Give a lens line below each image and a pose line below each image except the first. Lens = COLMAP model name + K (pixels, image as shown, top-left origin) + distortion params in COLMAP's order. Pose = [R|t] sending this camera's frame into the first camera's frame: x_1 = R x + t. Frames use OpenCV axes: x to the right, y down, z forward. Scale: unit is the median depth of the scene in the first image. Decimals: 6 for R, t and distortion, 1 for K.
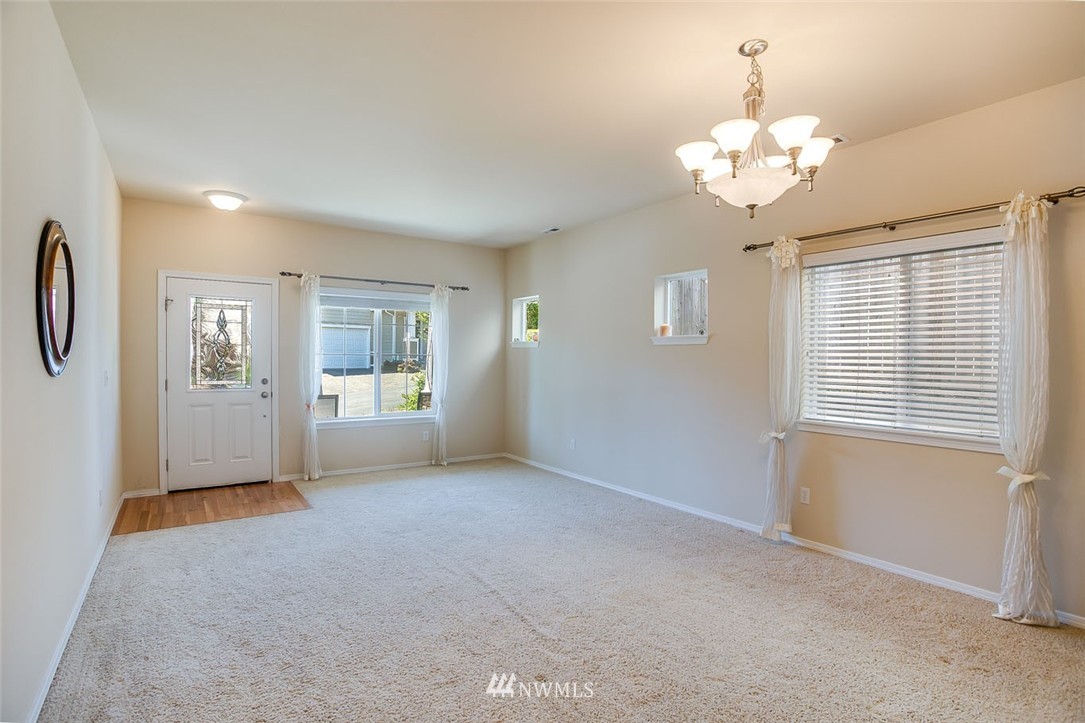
lens RADIAL K [[522.7, 0, 532.5], [0, 522.7, 353.2], [0, 0, 1]] dist [-0.017190, 0.000746]
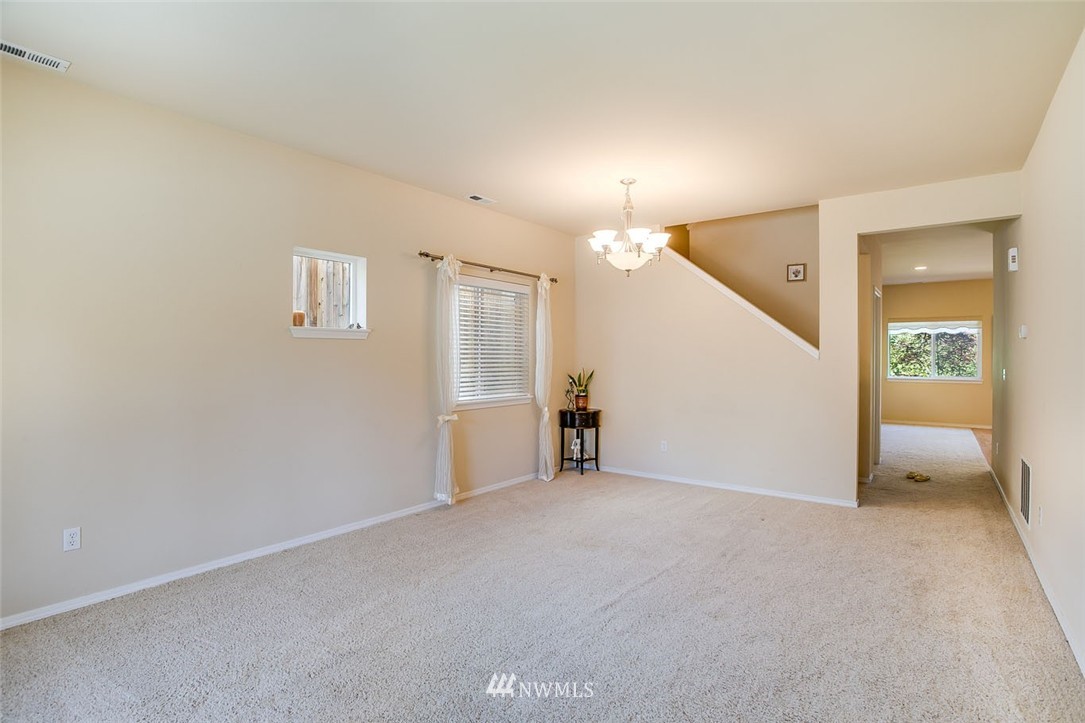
lens RADIAL K [[533.1, 0, 552.3], [0, 533.1, 361.0], [0, 0, 1]] dist [-0.052649, 0.021034]
pose [[-0.316507, -0.010255, 0.948535, -0.801630], [-0.007303, 0.999938, 0.008373, 0.013033], [-0.948562, -0.004277, -0.316562, 1.200992]]
